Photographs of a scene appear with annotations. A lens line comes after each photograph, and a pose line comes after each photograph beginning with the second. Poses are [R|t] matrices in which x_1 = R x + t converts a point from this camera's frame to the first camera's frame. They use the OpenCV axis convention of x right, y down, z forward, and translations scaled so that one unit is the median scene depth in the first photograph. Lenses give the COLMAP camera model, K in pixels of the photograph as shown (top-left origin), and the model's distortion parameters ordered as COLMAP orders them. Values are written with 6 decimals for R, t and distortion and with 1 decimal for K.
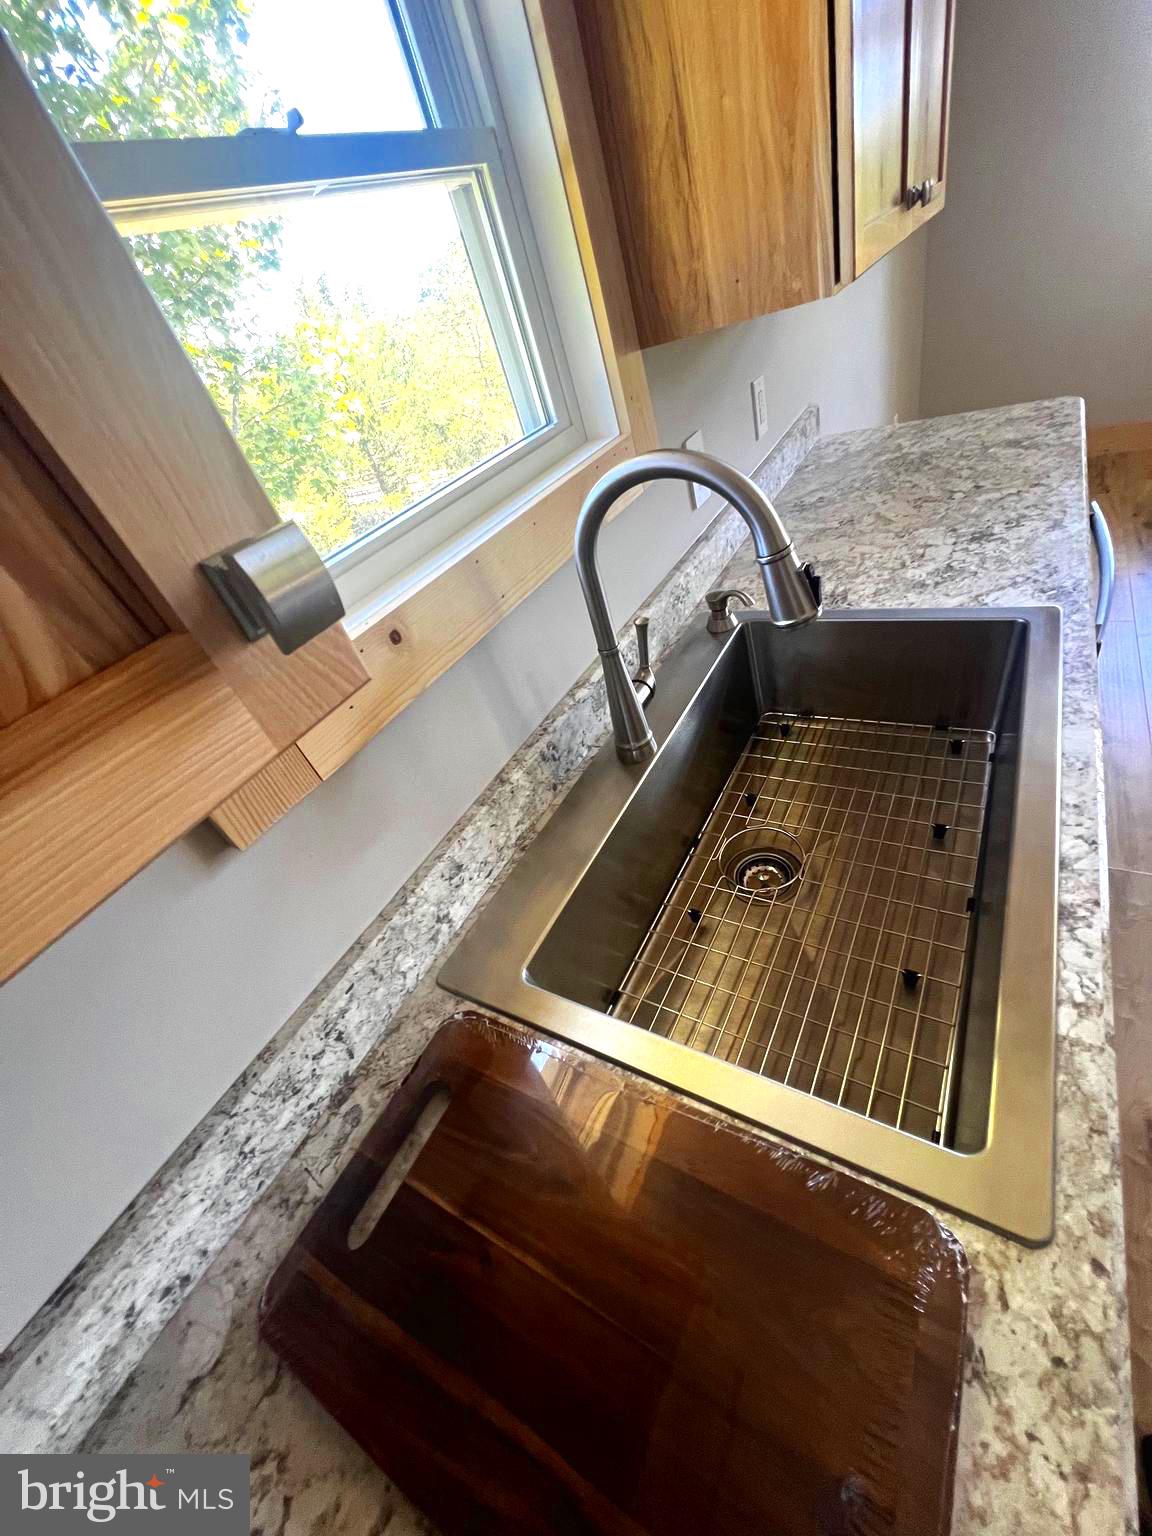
lens RADIAL K [[620.5, 0, 582.6], [0, 620.5, 767.1], [0, 0, 1]] dist [0.002724, 0.000690]
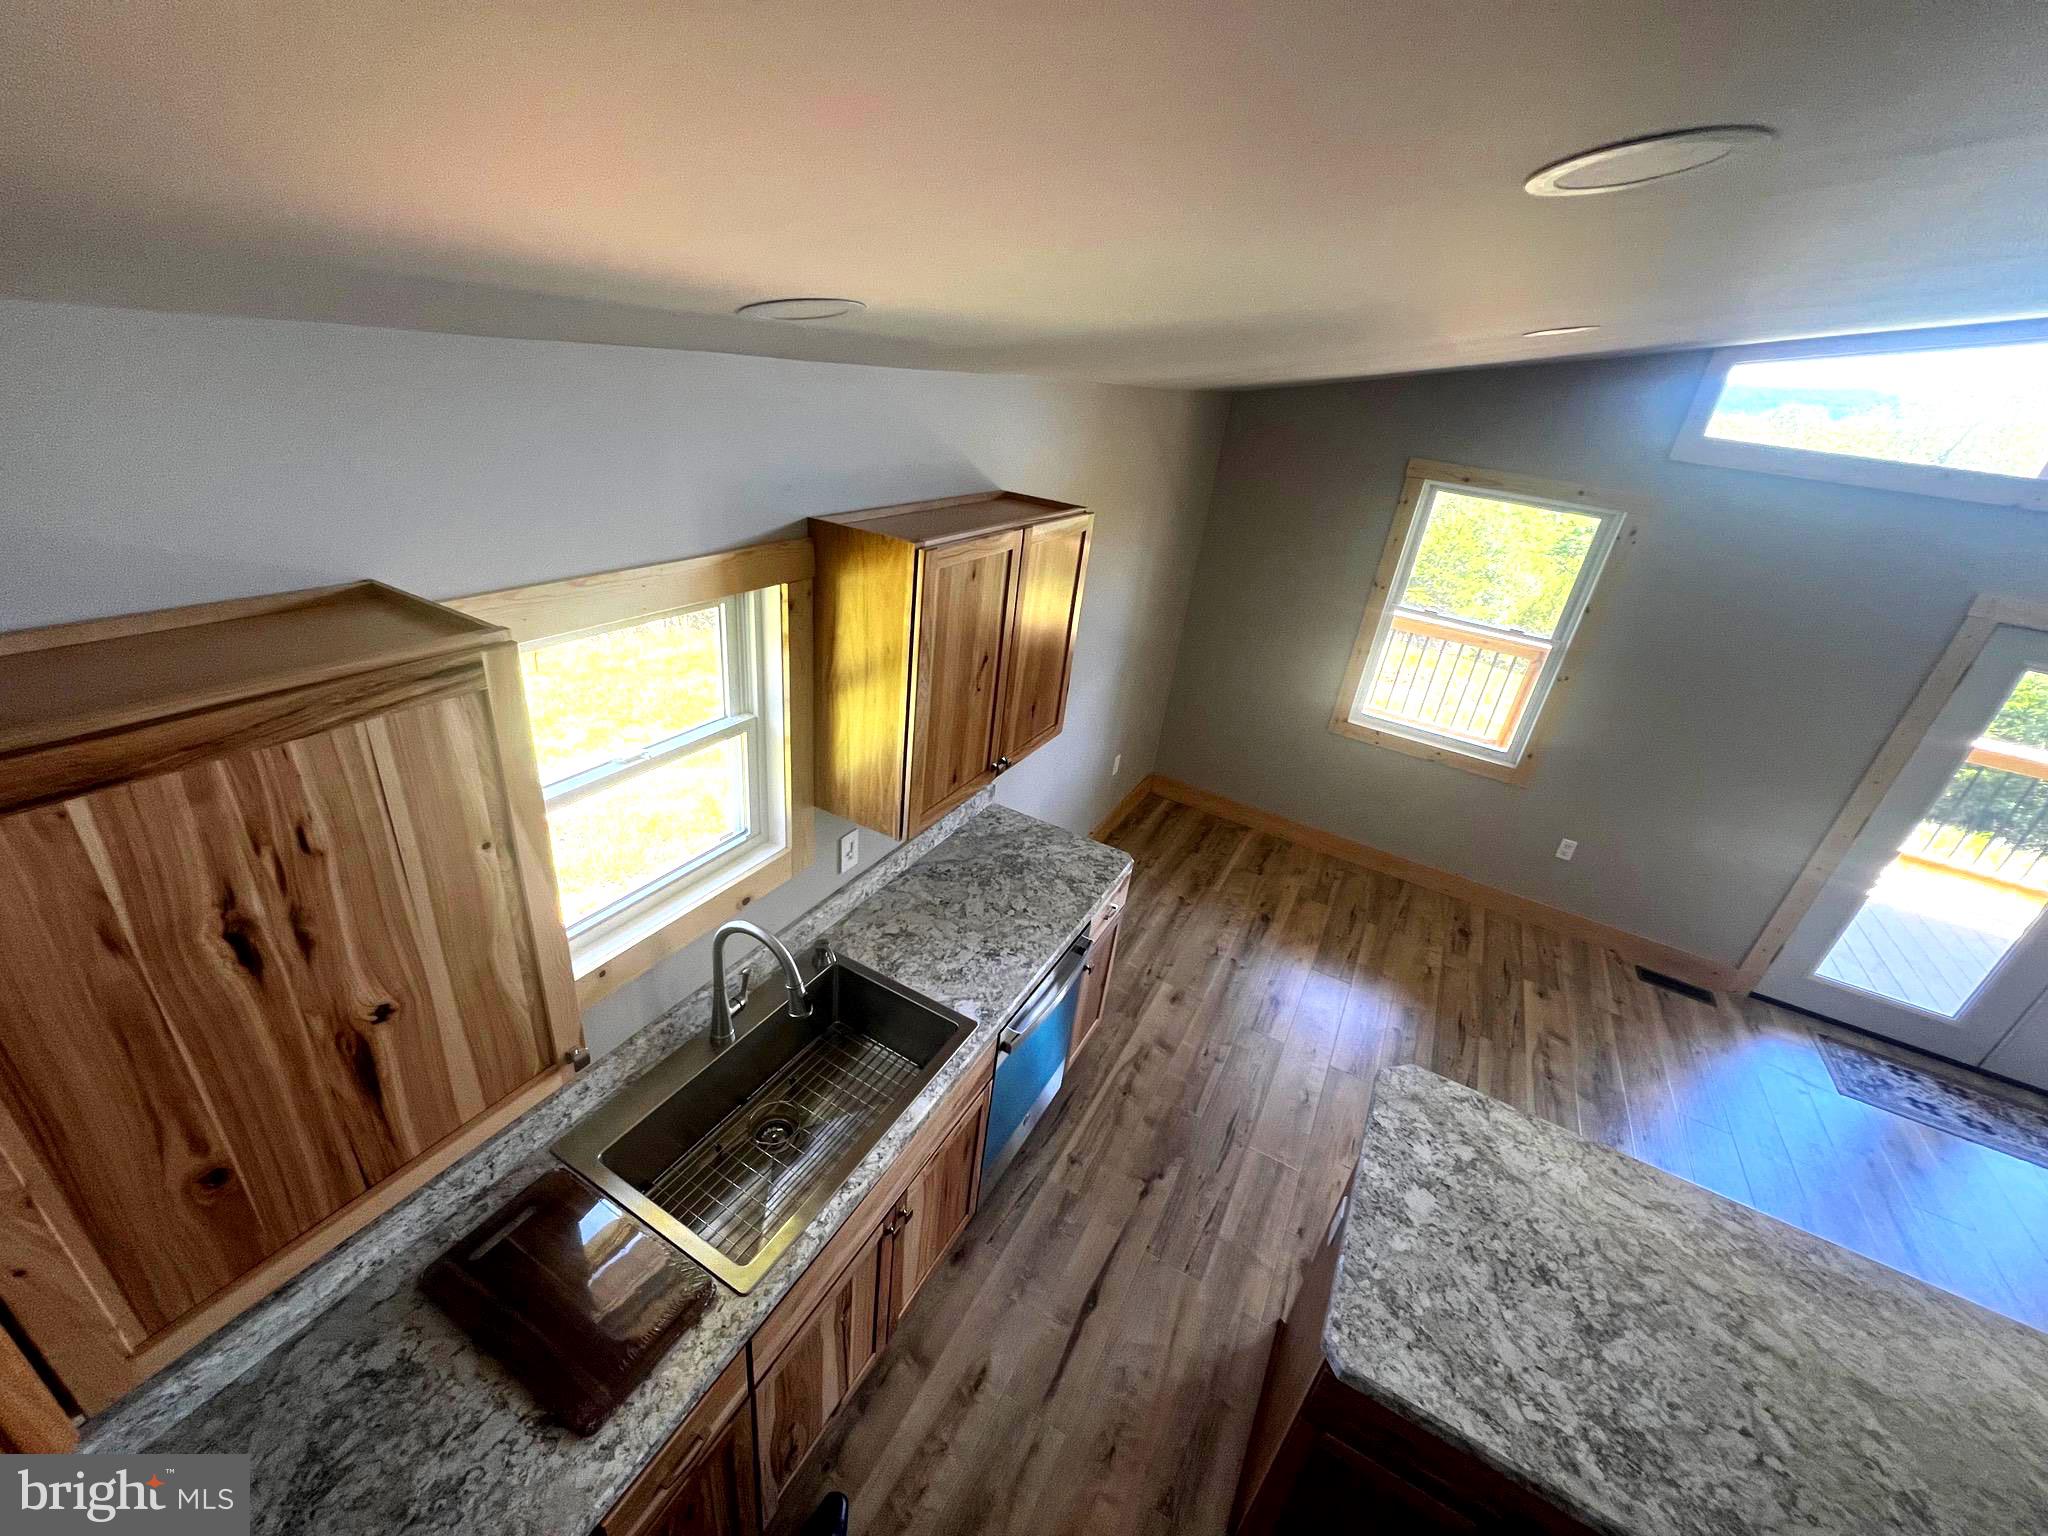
lens RADIAL K [[827.3, 0, 1017.7], [0, 827.3, 765.7], [0, 0, 1]] dist [0.002724, 0.000690]
pose [[0.925030, 0.334712, 0.179688, 0.250052], [-0.290989, 0.928352, -0.231276, -0.602440], [-0.244224, 0.161650, 0.956151, -2.060253]]
